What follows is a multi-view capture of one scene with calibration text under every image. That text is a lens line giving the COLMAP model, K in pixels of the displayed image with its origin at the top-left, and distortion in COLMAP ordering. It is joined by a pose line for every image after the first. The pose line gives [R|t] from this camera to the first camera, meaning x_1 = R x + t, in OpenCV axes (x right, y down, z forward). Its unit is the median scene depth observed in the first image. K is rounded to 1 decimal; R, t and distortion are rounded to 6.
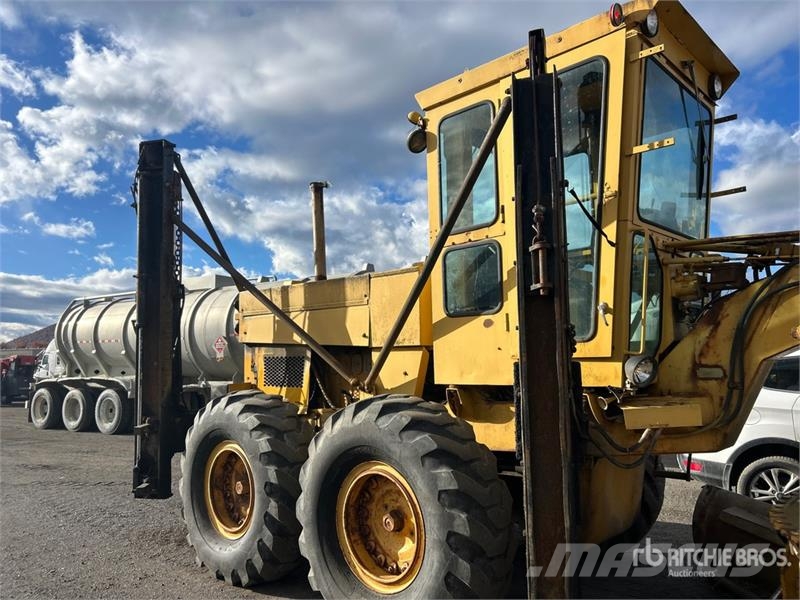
lens RADIAL K [[599.7, 0, 399.6], [0, 599.7, 302.8], [0, 0, 1]] dist [0.045396, -0.046729]
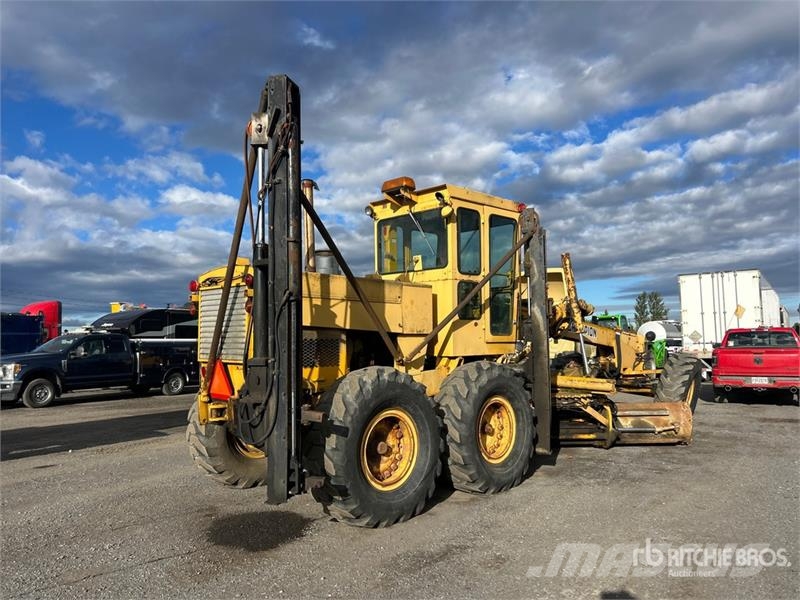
lens RADIAL K [[599.7, 0, 399.6], [0, 599.7, 302.8], [0, 0, 1]] dist [0.045396, -0.046729]
pose [[0.037474, 0.087830, 0.995430, -1.321696], [-0.078581, 0.993304, -0.084684, 0.109046], [-0.996203, -0.075048, 0.044125, 0.845730]]
